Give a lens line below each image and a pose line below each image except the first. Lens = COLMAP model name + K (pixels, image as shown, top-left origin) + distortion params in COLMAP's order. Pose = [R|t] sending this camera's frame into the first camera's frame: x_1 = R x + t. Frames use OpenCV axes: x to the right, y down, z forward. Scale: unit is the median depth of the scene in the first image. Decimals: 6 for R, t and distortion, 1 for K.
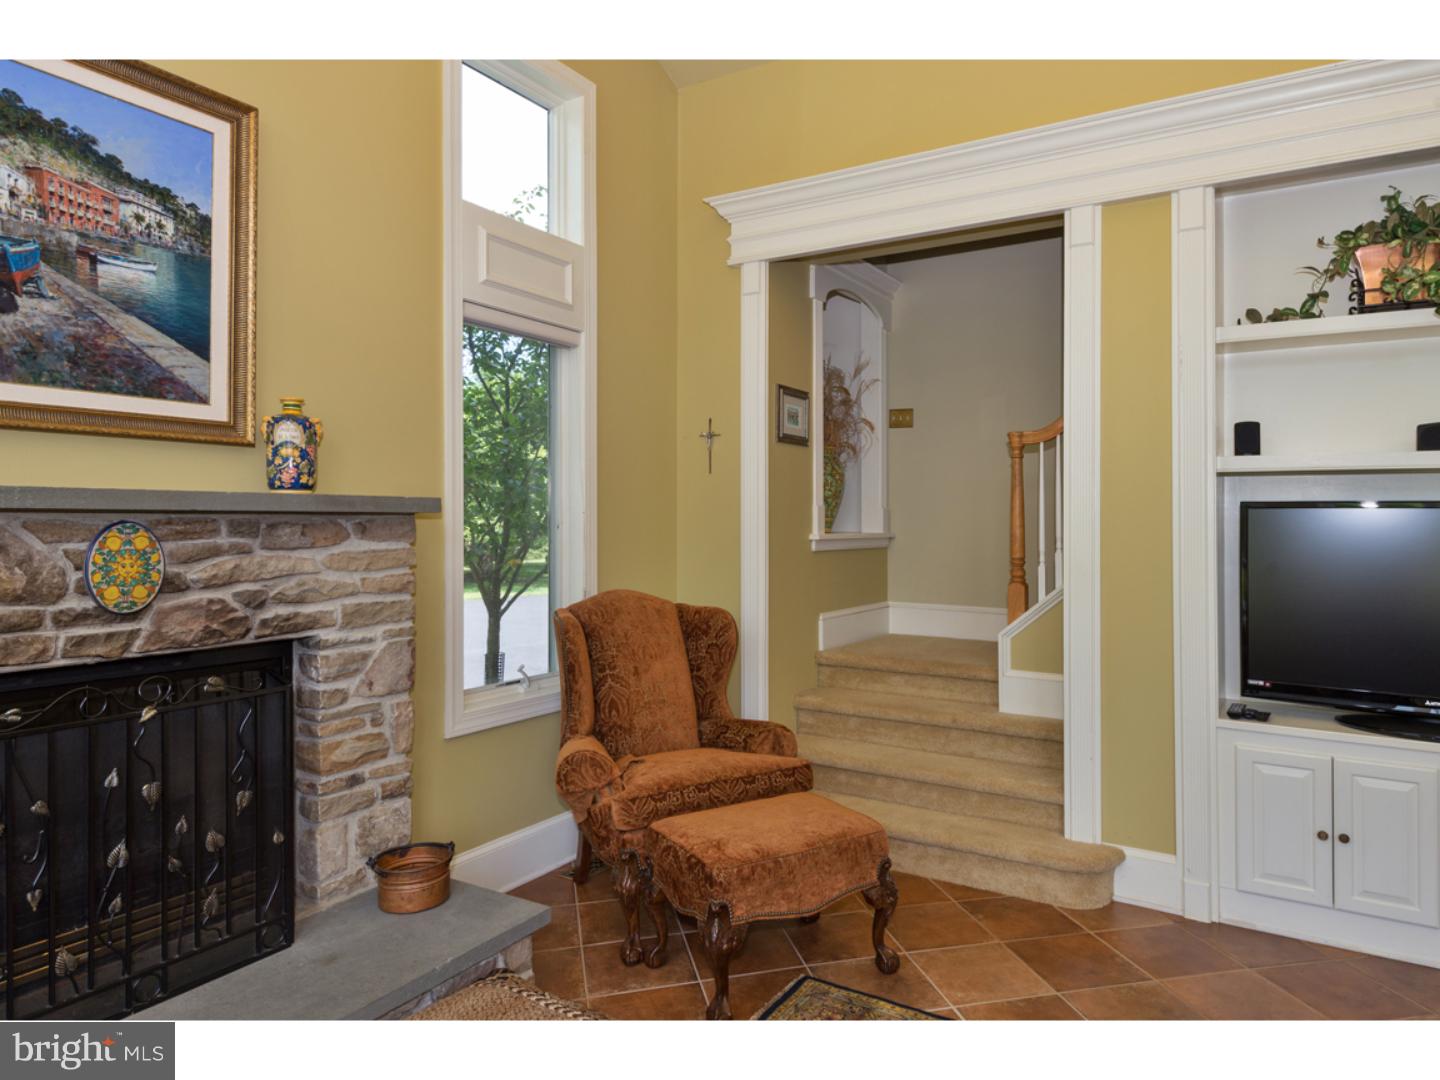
lens RADIAL K [[900.9, 0, 723.4], [0, 900.9, 514.7], [0, 0, 1]] dist [0.025740, 0.000482]
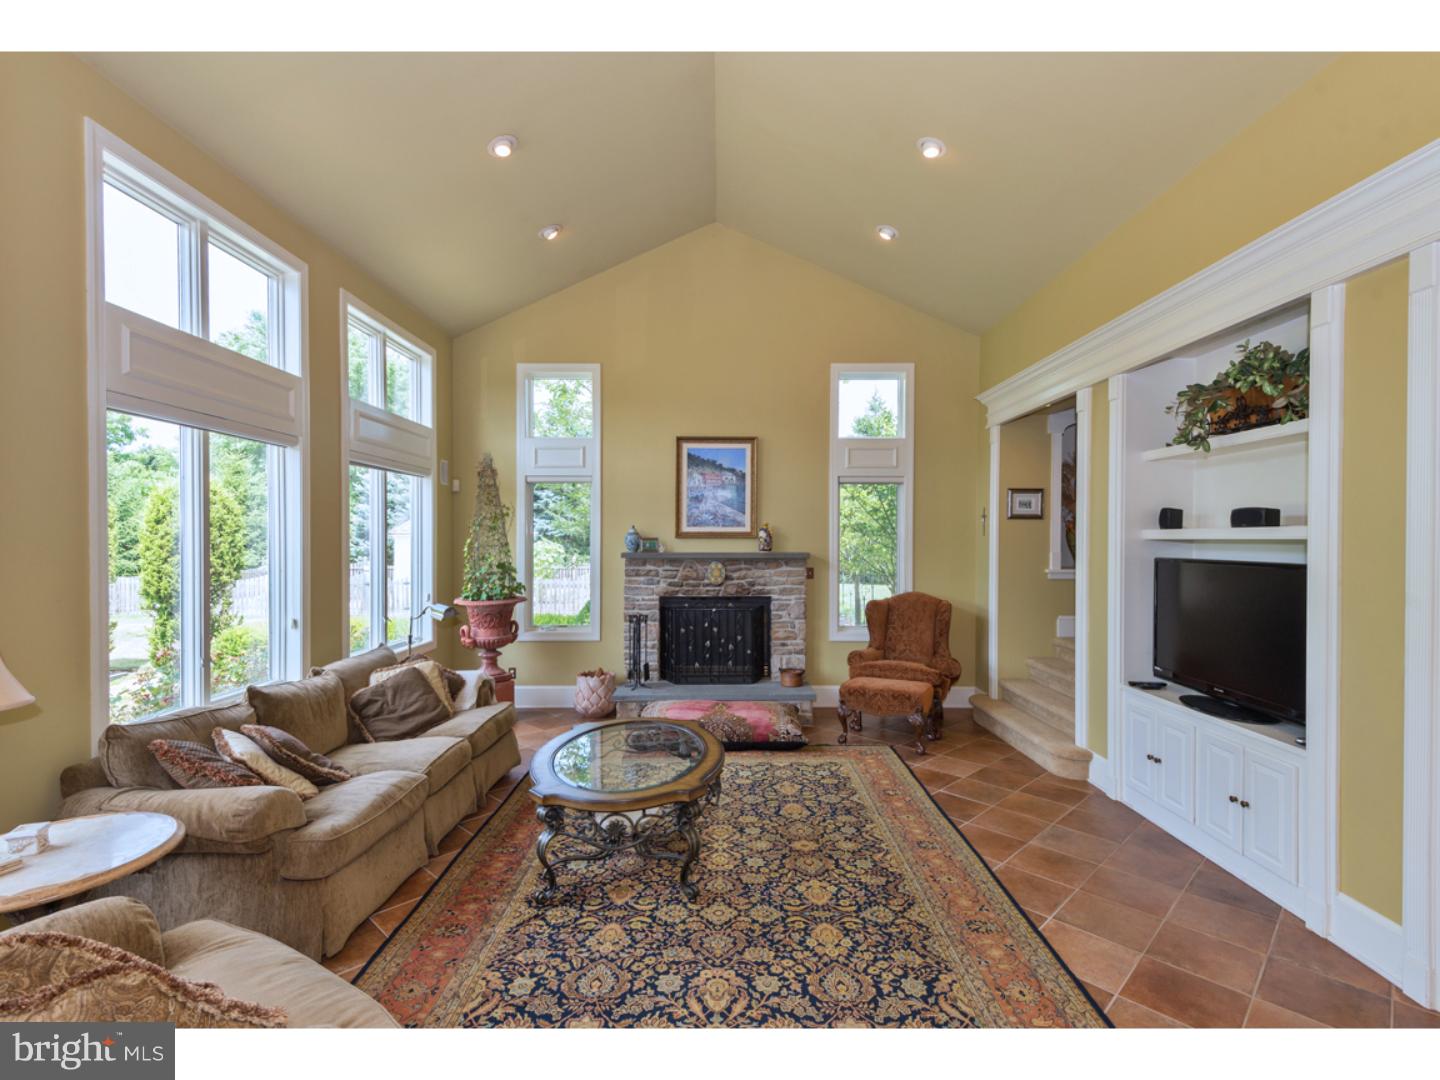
lens RADIAL K [[689.3, 0, 720.0], [0, 689.3, 540.0], [0, 0, 1]] dist [0.033867, -0.000087]
pose [[0.499972, -0.005817, -0.866022, 1.532301], [0.009867, 0.999951, -0.001021, -0.063522], [0.865985, -0.008035, 0.500005, -0.366337]]
